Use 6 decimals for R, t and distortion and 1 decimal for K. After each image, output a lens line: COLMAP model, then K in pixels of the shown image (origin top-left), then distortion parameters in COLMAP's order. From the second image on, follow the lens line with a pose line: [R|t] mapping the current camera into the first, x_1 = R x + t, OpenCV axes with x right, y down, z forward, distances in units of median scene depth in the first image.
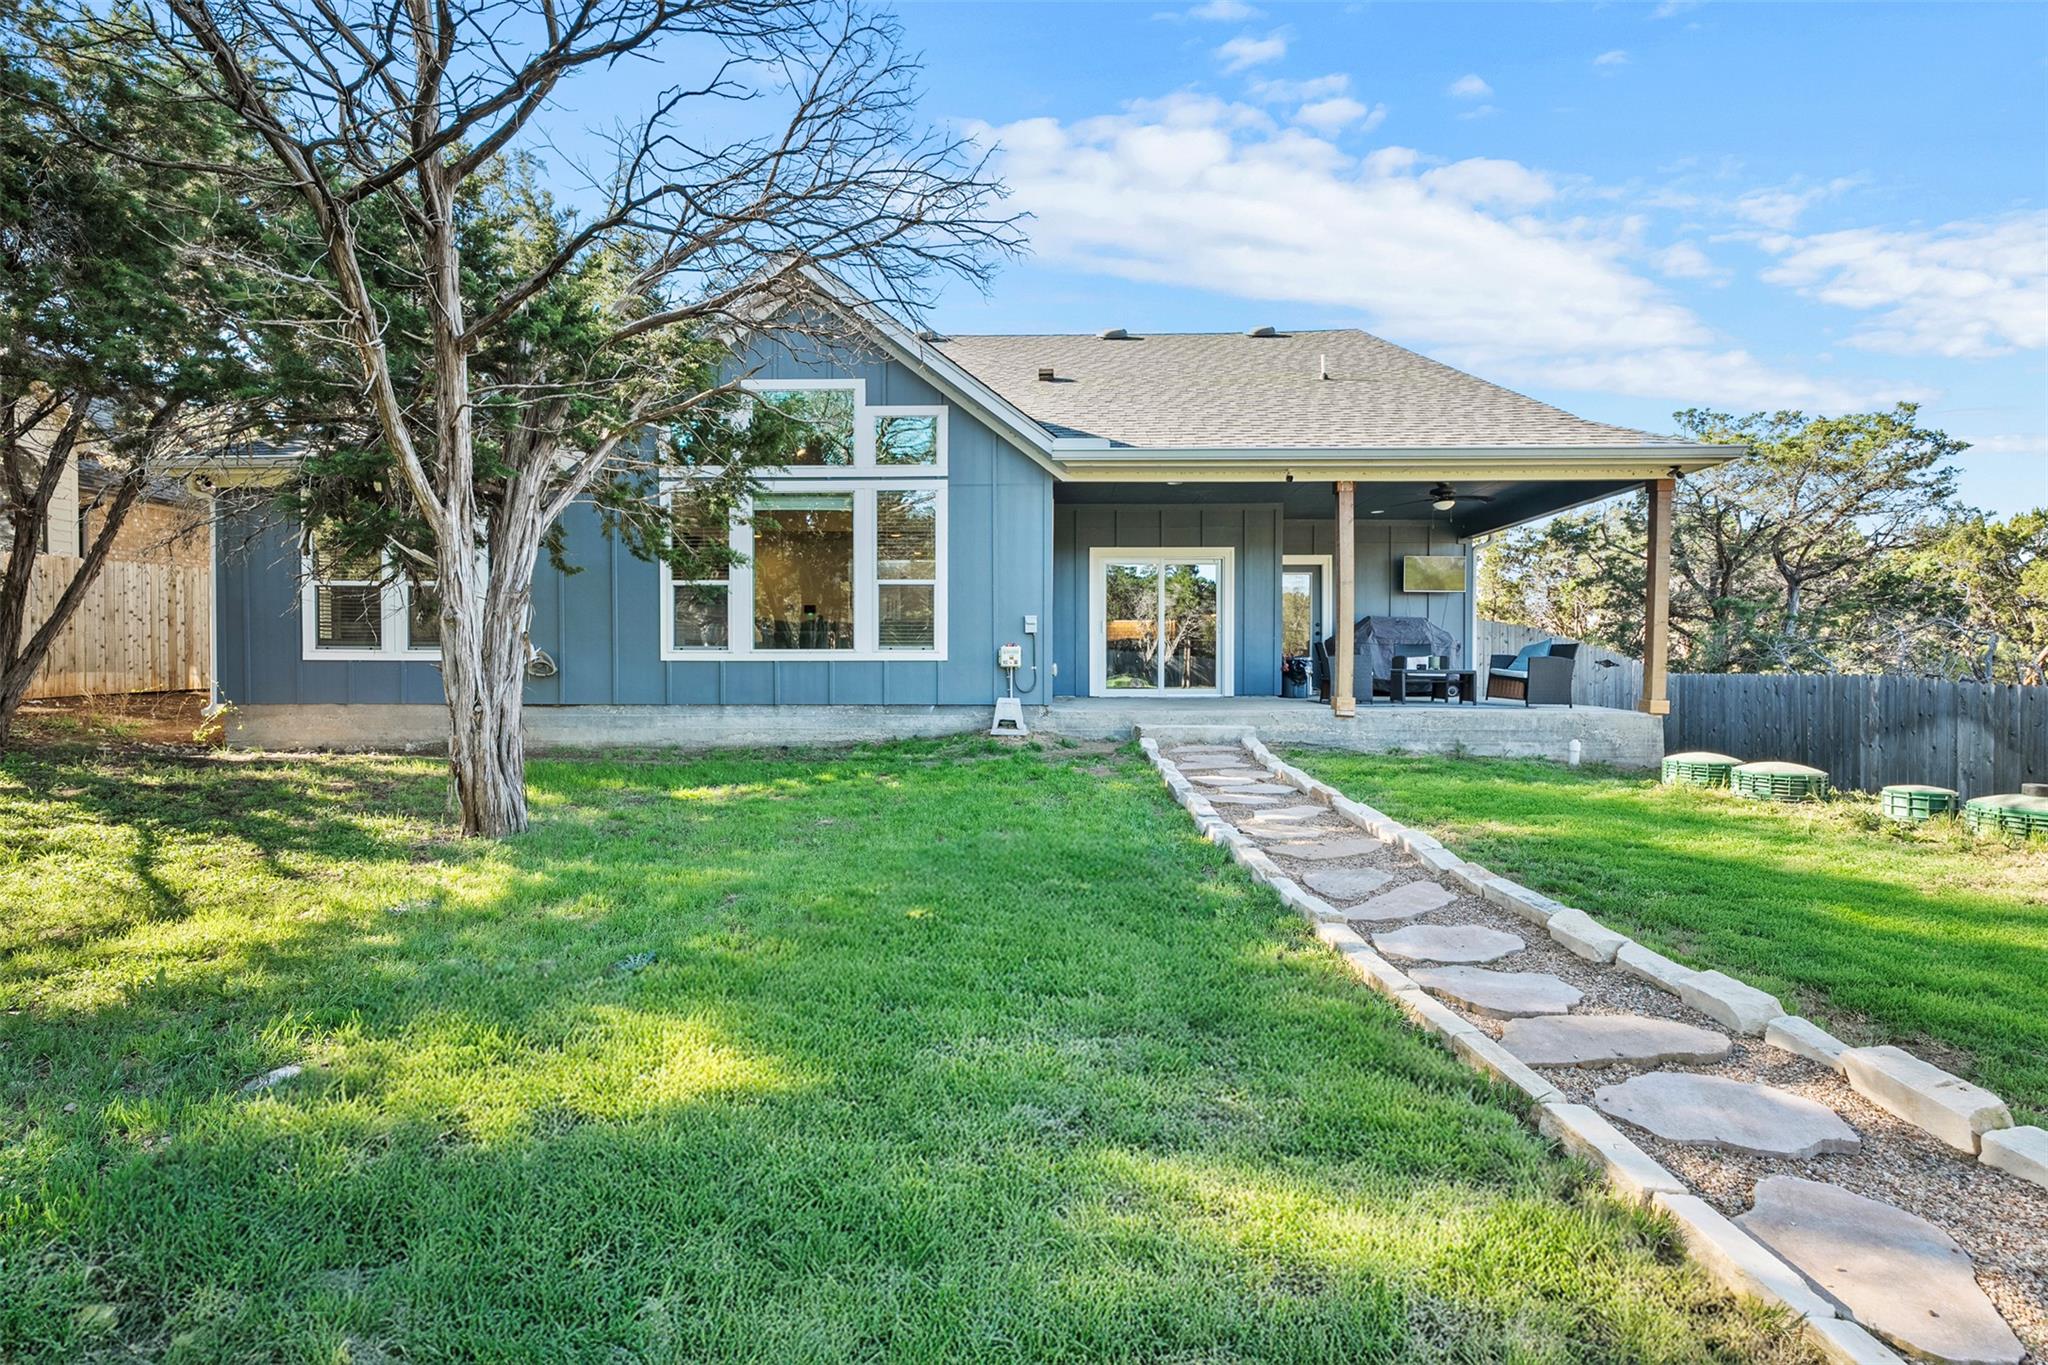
lens RADIAL K [[930.6, 0, 1023.3], [0, 930.6, 681.7], [0, 0, 1]] dist [-0.016962, 0.001234]
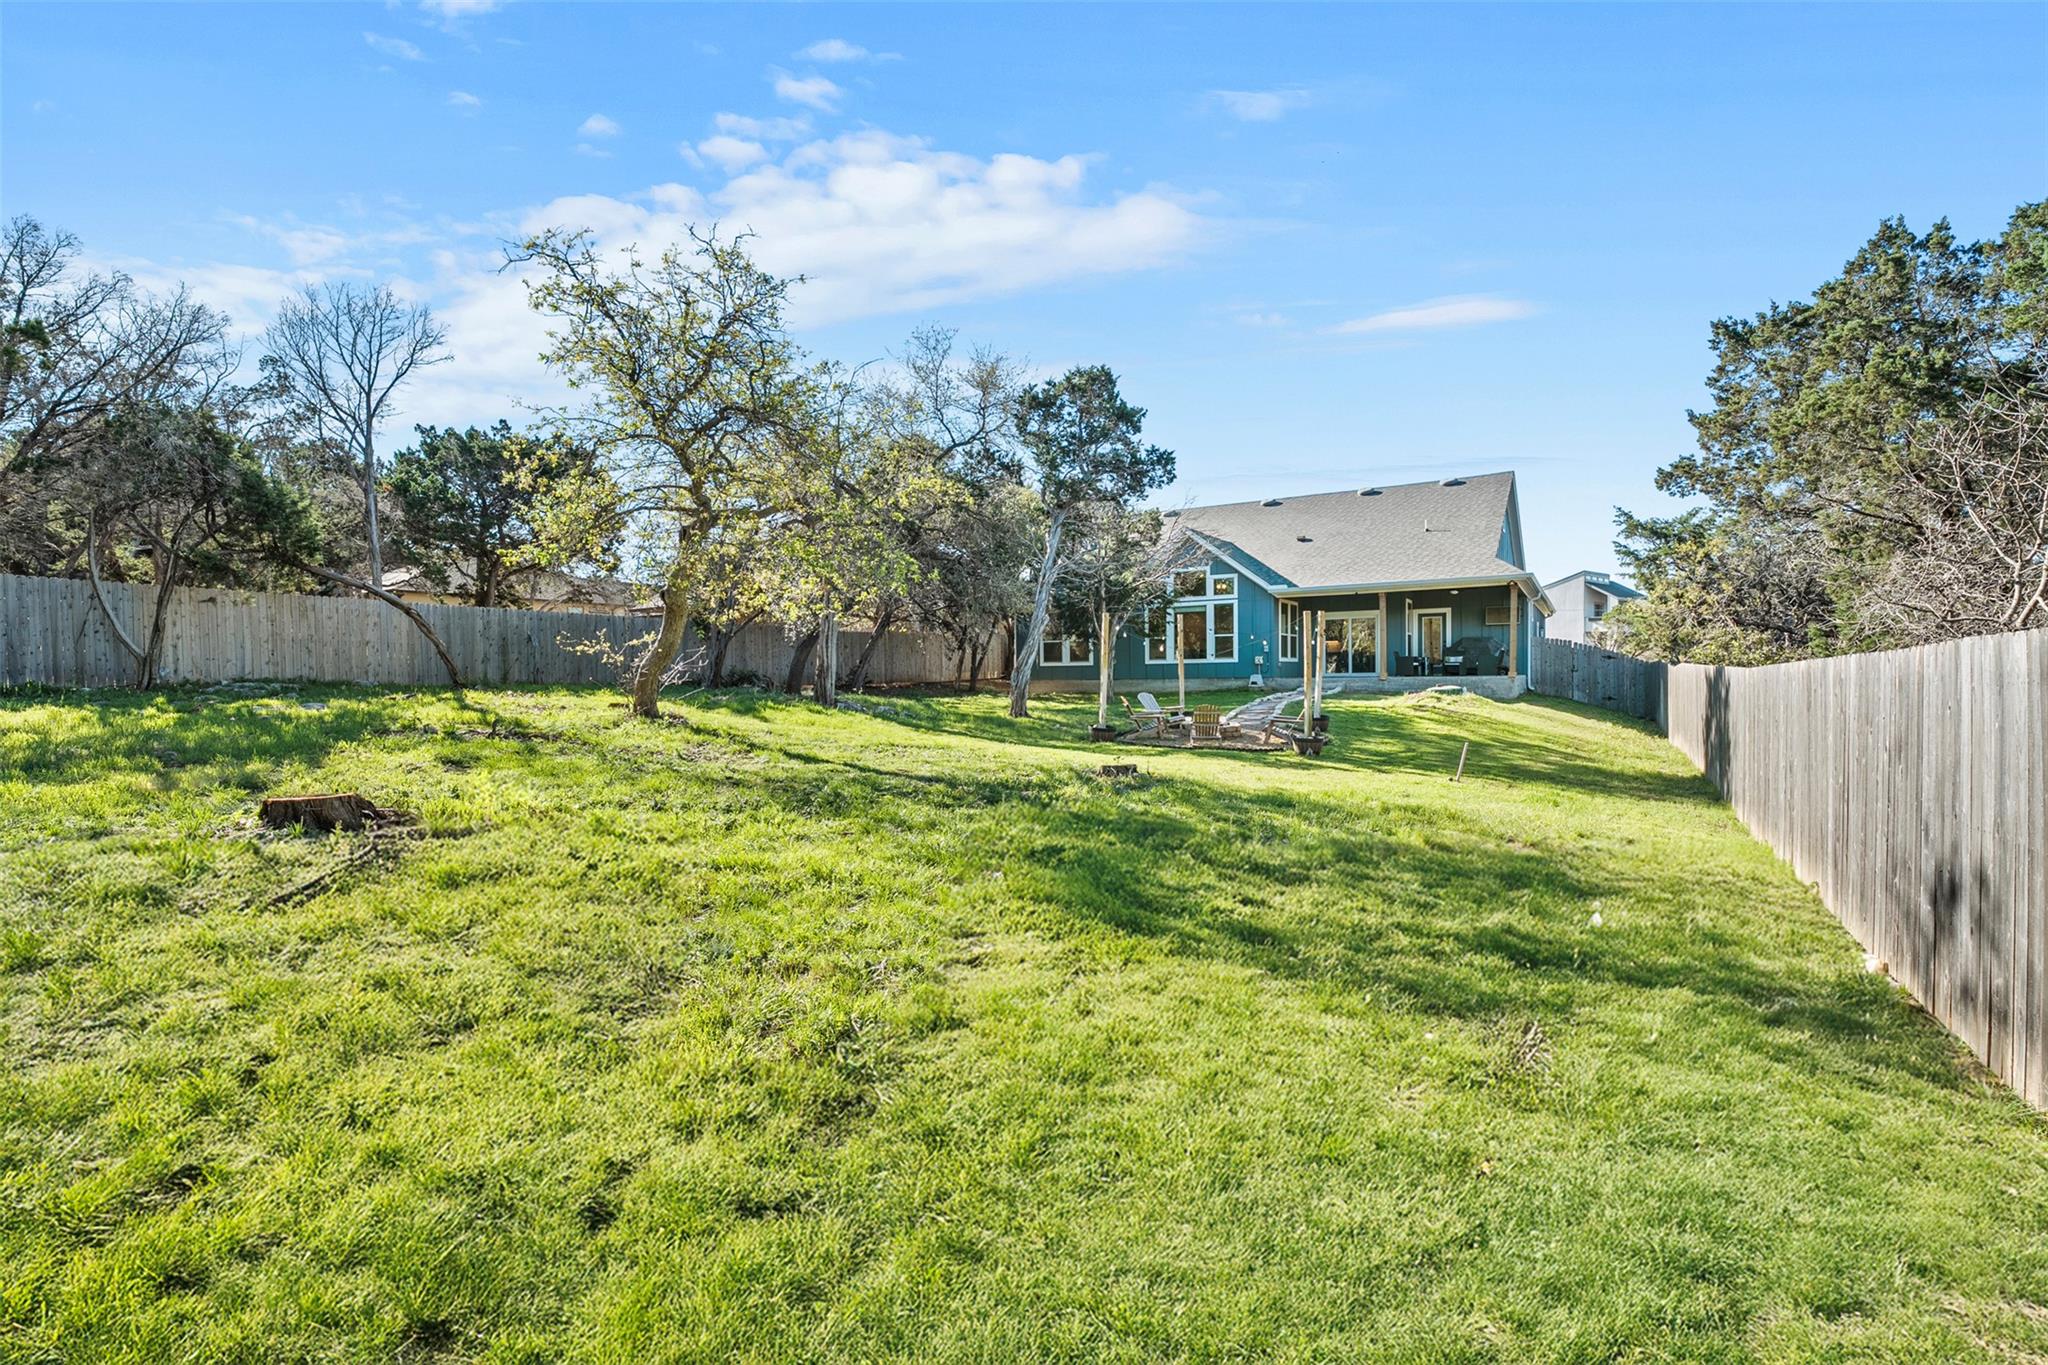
lens RADIAL K [[930.6, 0, 1022.8], [0, 930.6, 691.0], [0, 0, 1]] dist [-0.016962, 0.001234]
pose [[0.849403, -0.006093, -0.527710, 0.868971], [0.002501, 0.999969, -0.007520, 0.086584], [0.527739, 0.005068, 0.849391, -1.788274]]
